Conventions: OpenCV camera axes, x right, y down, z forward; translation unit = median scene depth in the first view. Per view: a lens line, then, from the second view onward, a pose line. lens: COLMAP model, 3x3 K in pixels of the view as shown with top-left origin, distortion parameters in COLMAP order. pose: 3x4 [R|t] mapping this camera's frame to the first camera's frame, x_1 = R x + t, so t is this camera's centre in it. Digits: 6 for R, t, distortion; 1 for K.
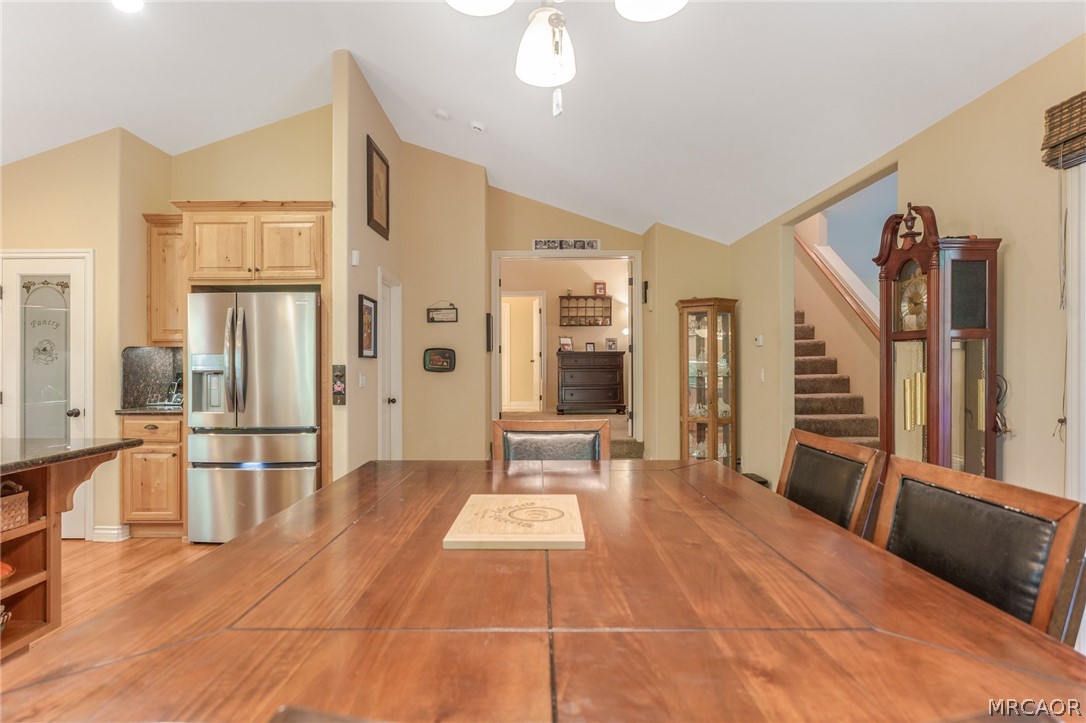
lens RADIAL K [[578.8, 0, 541.6], [0, 578.8, 363.8], [0, 0, 1]] dist [-0.000008, 0.000320]
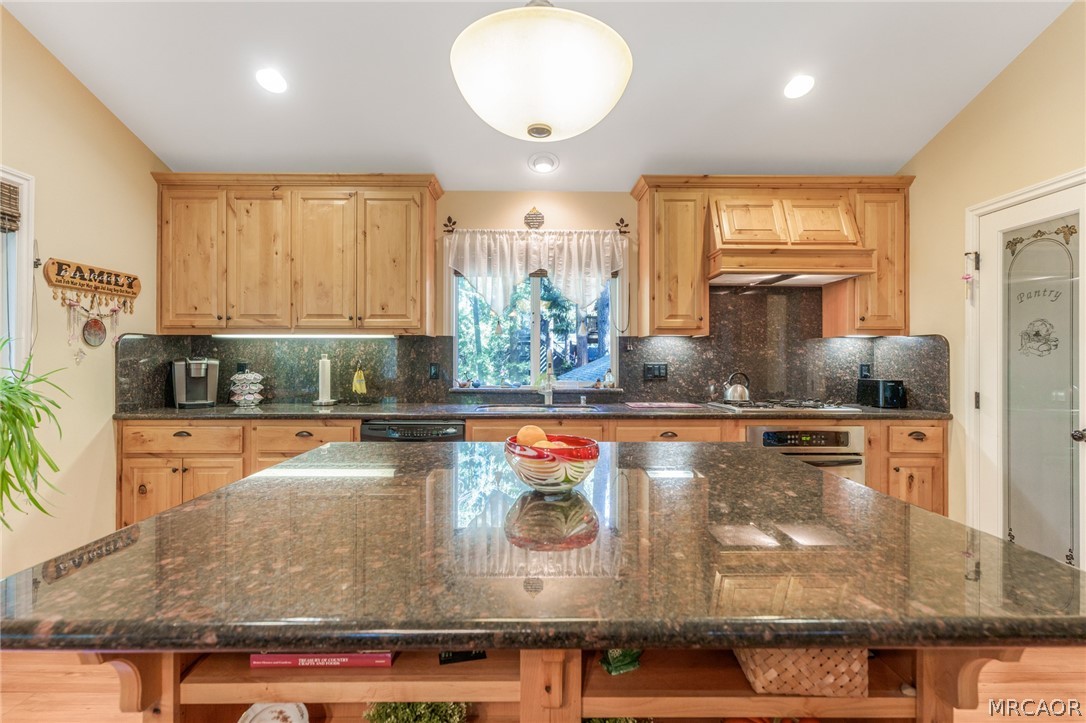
lens RADIAL K [[494.1, 0, 543.7], [0, 494.1, 360.4], [0, 0, 1]] dist [0.002485, 0.000288]
pose [[0.004357, 0.003735, -0.999984, -0.284235], [-0.001973, 0.999991, 0.003726, 0.005347], [0.999989, 0.001957, 0.004364, 0.423897]]
